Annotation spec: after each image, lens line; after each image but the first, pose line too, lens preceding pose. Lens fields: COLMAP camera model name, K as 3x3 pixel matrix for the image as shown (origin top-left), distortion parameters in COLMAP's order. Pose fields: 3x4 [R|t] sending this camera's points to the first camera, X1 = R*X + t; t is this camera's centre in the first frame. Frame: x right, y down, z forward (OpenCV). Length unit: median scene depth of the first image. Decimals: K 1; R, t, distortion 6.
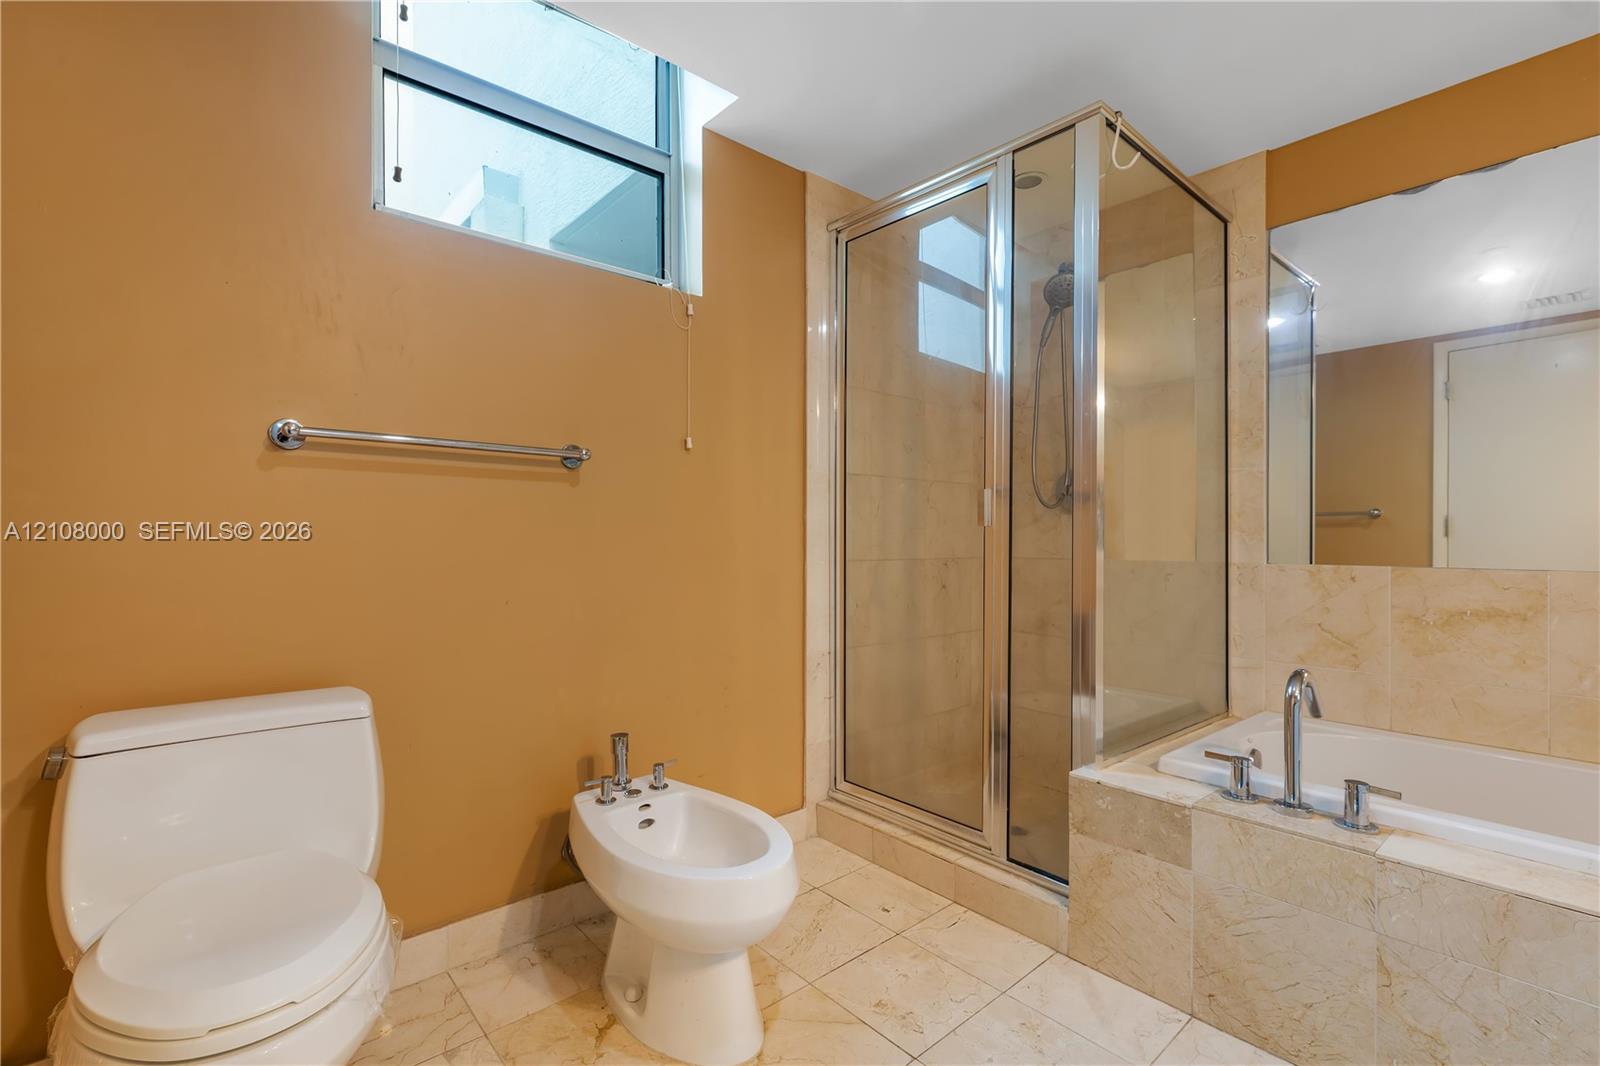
lens RADIAL K [[712.1, 0, 804.0], [0, 712.1, 543.8], [0, 0, 1]] dist [0.006677, -0.001405]
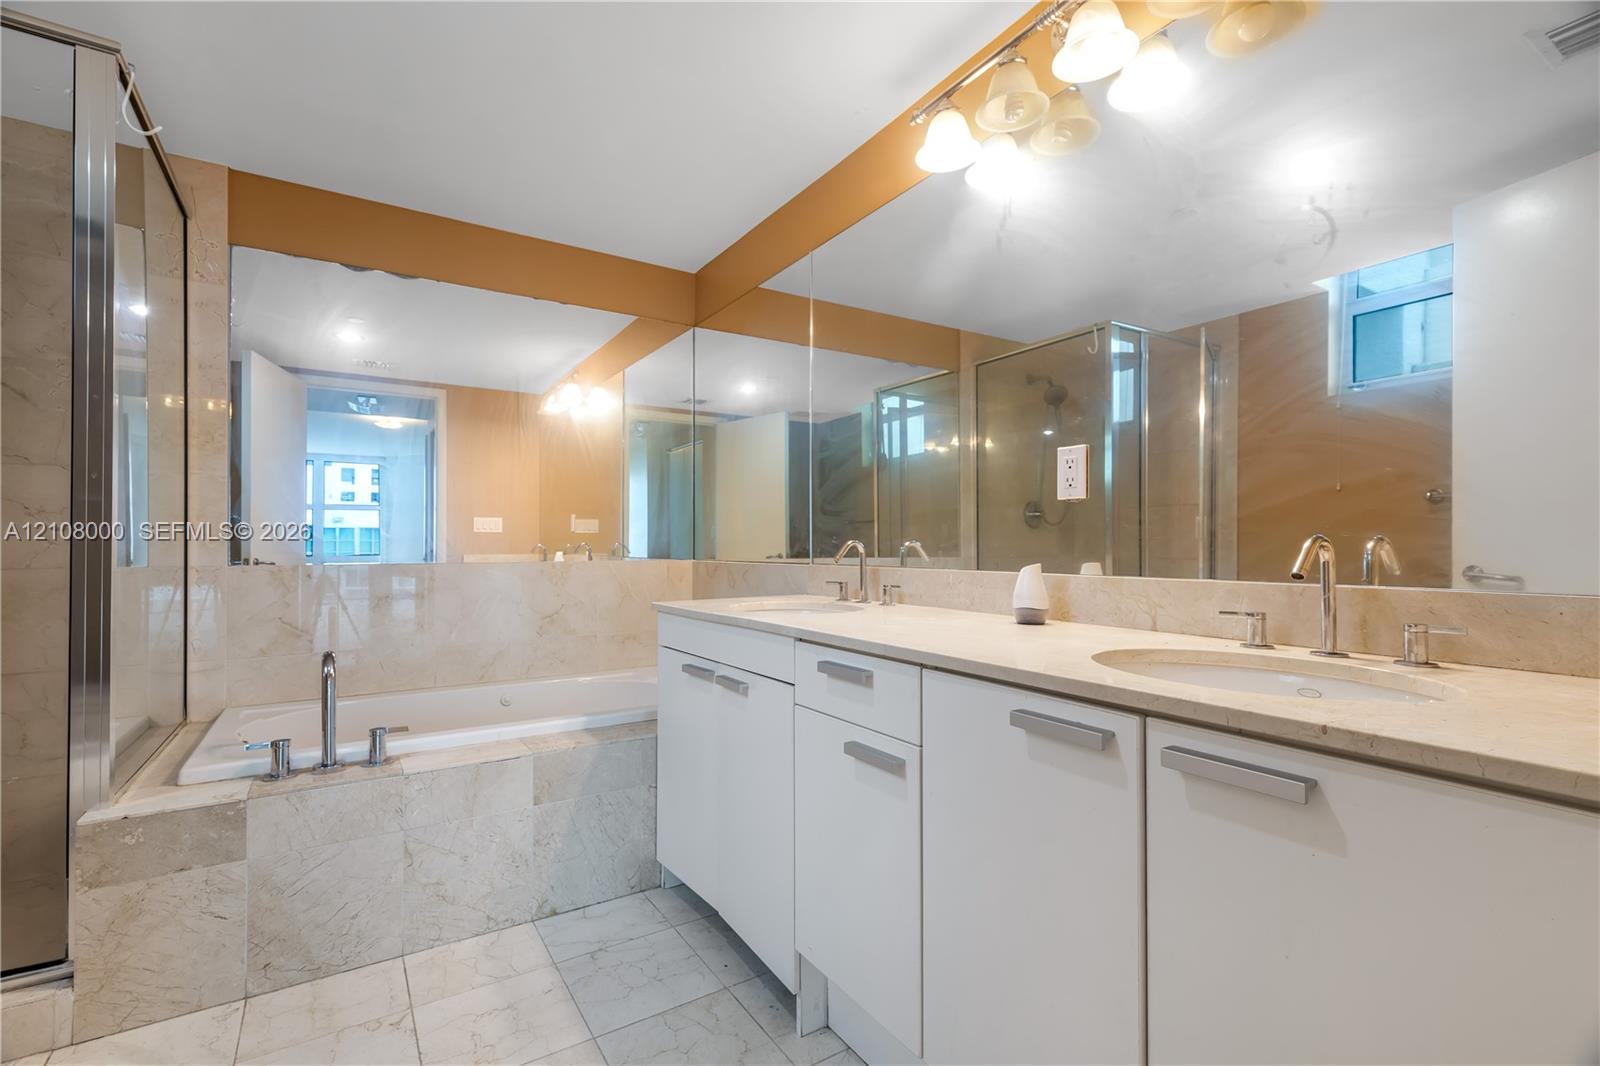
lens RADIAL K [[712.1, 0, 813.7], [0, 712.1, 537.6], [0, 0, 1]] dist [0.006677, -0.001405]
pose [[0.130629, 0.003229, 0.991426, -0.379735], [0.003084, 0.999989, -0.003663, -0.008959], [-0.991427, 0.003536, 0.130618, 0.032857]]
